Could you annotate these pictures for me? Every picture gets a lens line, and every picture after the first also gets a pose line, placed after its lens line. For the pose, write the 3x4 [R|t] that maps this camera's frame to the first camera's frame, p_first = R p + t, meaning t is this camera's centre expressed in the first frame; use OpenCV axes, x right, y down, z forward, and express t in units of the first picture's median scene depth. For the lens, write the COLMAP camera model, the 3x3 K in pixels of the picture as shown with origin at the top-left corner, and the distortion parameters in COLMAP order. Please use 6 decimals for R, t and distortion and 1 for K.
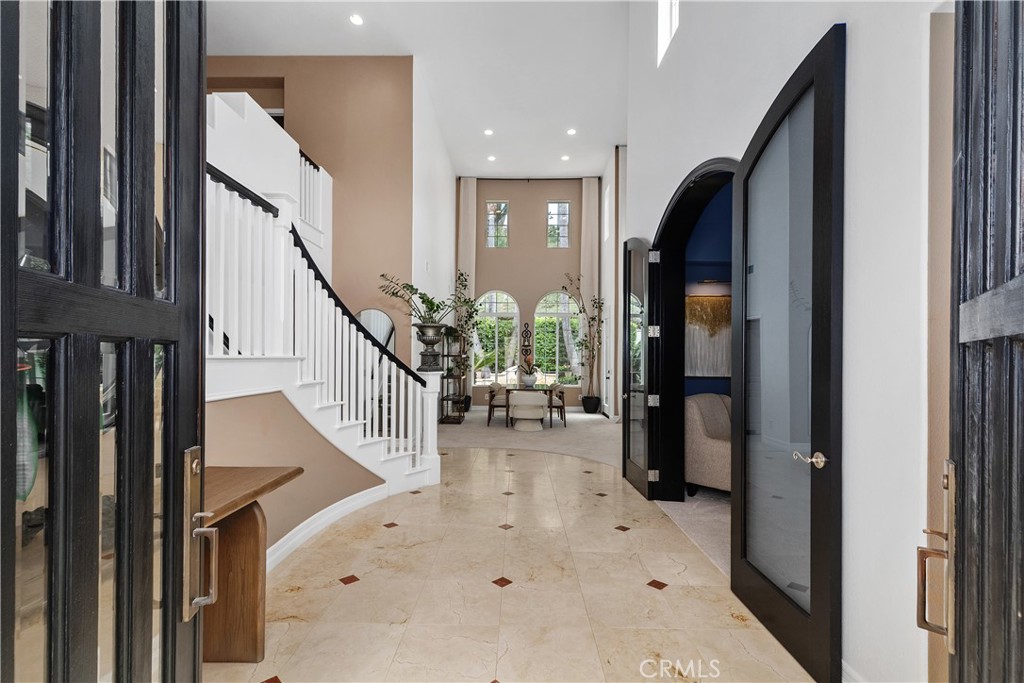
lens RADIAL K [[456.1, 0, 513.9], [0, 456.1, 350.9], [0, 0, 1]] dist [-0.004596, -0.001225]
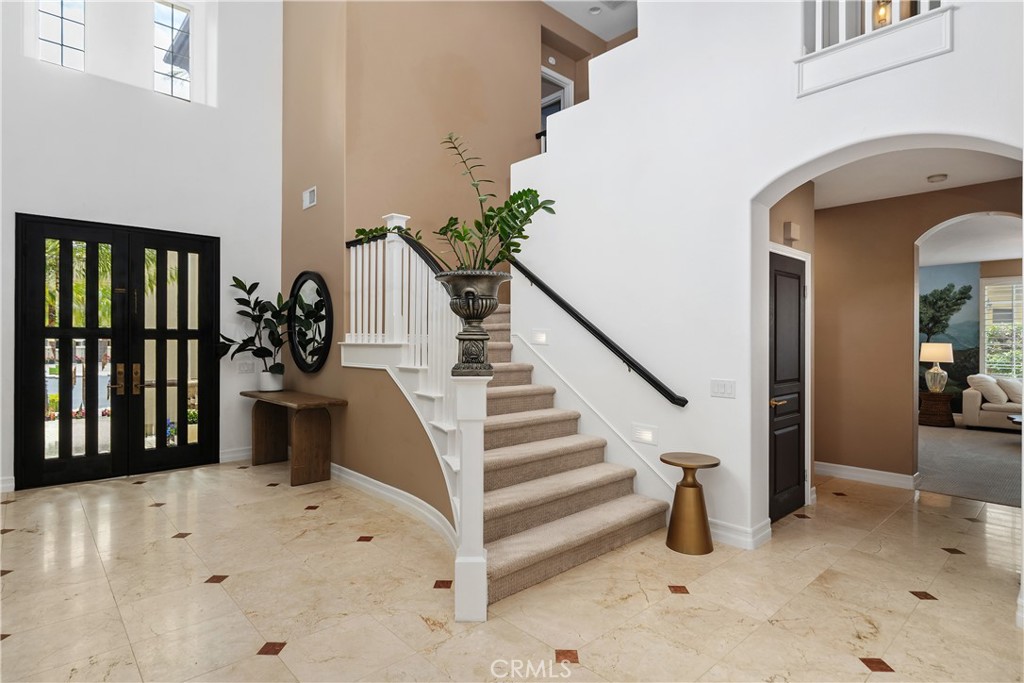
lens RADIAL K [[538.2, 0, 509.9], [0, 538.2, 340.5], [0, 0, 1]] dist [-0.001348, 0.000416]
pose [[-0.733367, -0.004560, -0.679818, 0.240725], [0.003908, 0.999933, -0.010922, 0.021538], [0.679822, -0.010666, -0.733300, 2.098814]]
